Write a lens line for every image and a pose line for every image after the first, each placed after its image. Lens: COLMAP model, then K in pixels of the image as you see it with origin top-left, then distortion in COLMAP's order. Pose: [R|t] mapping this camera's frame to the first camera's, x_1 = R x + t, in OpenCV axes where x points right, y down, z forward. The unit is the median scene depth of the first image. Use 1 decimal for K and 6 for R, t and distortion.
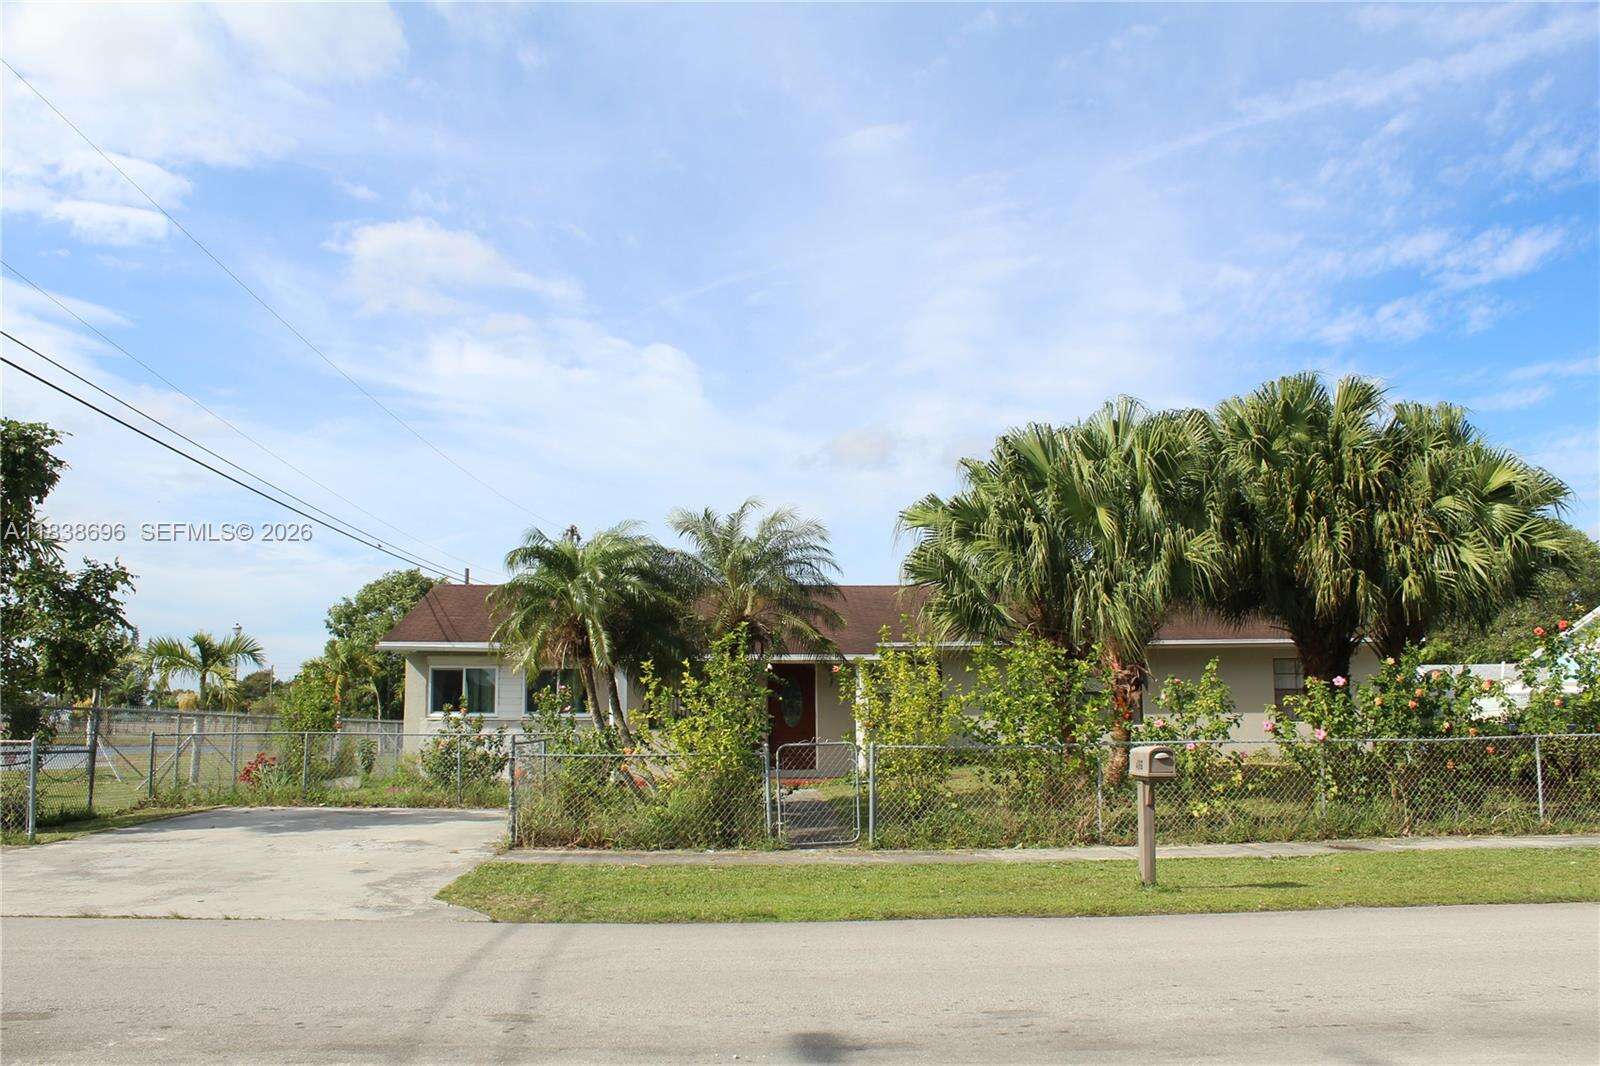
lens RADIAL K [[1366.0, 0, 797.3], [0, 1366.0, 522.3], [0, 0, 1]] dist [-0.164654, 0.156870]
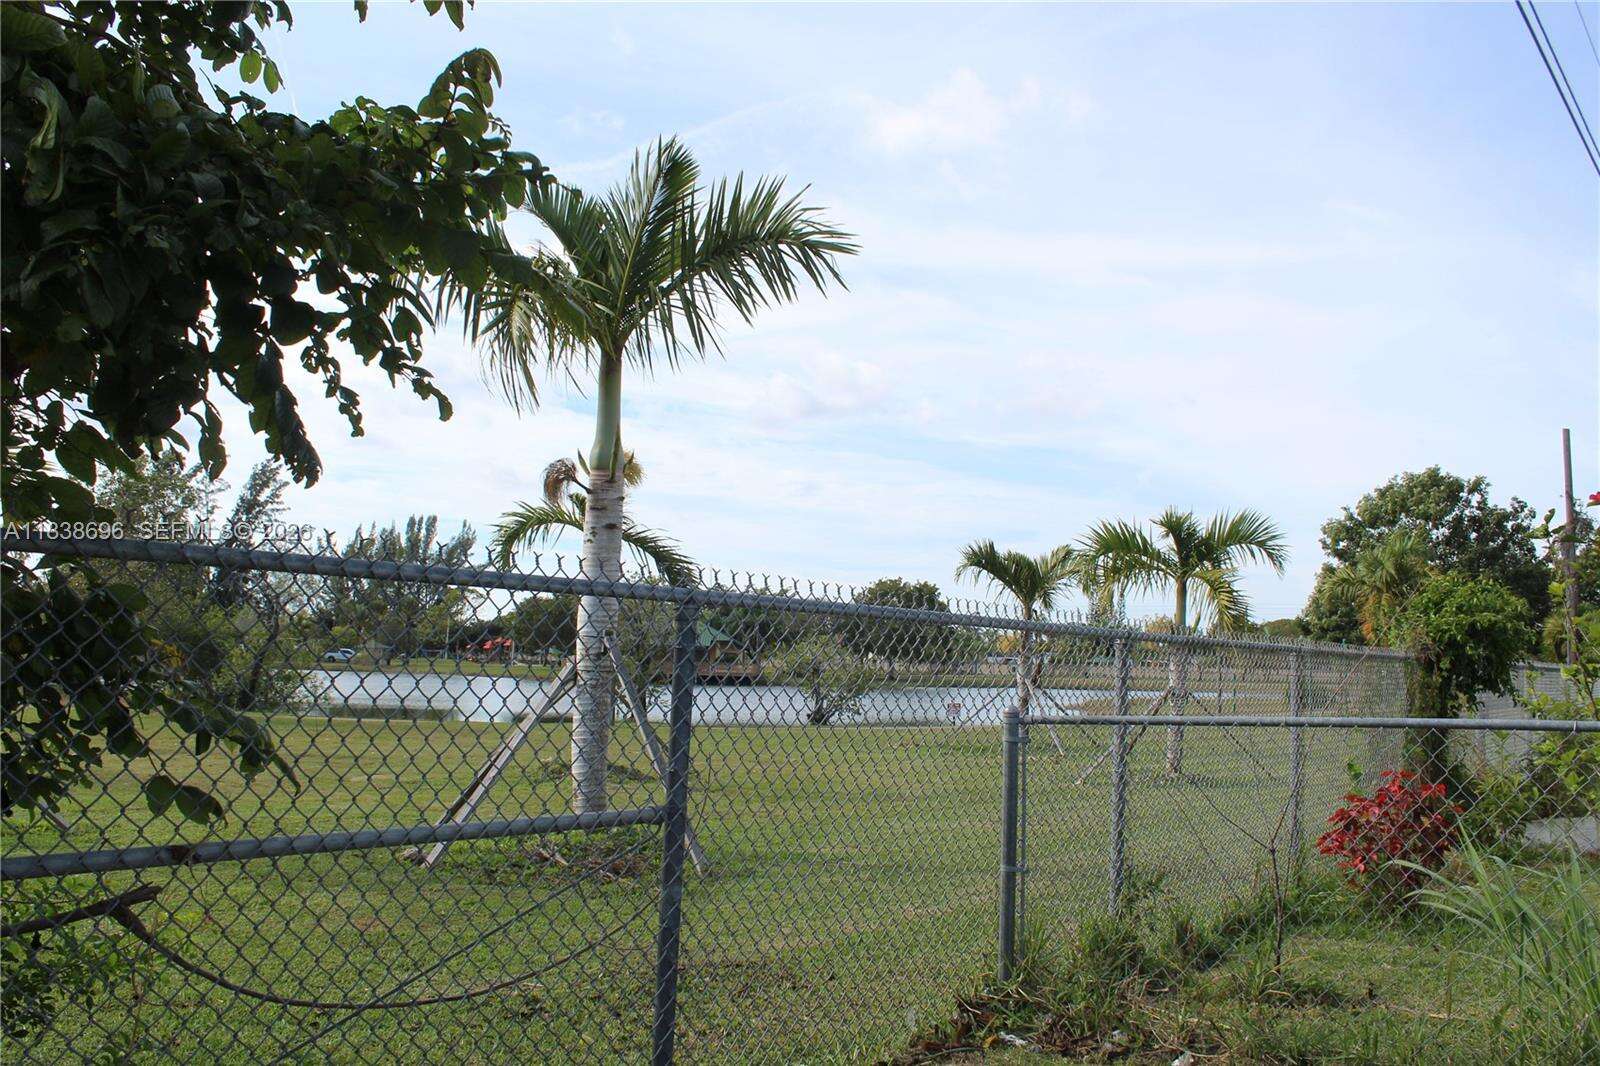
lens RADIAL K [[1343.9, 0, 795.5], [0, 1343.9, 532.4], [0, 0, 1]] dist [-0.168875, 0.158710]
pose [[0.767456, -0.038054, -0.639971, -0.176605], [0.067992, 0.997438, 0.022228, 0.057617], [0.637486, -0.060572, 0.768078, 0.386238]]
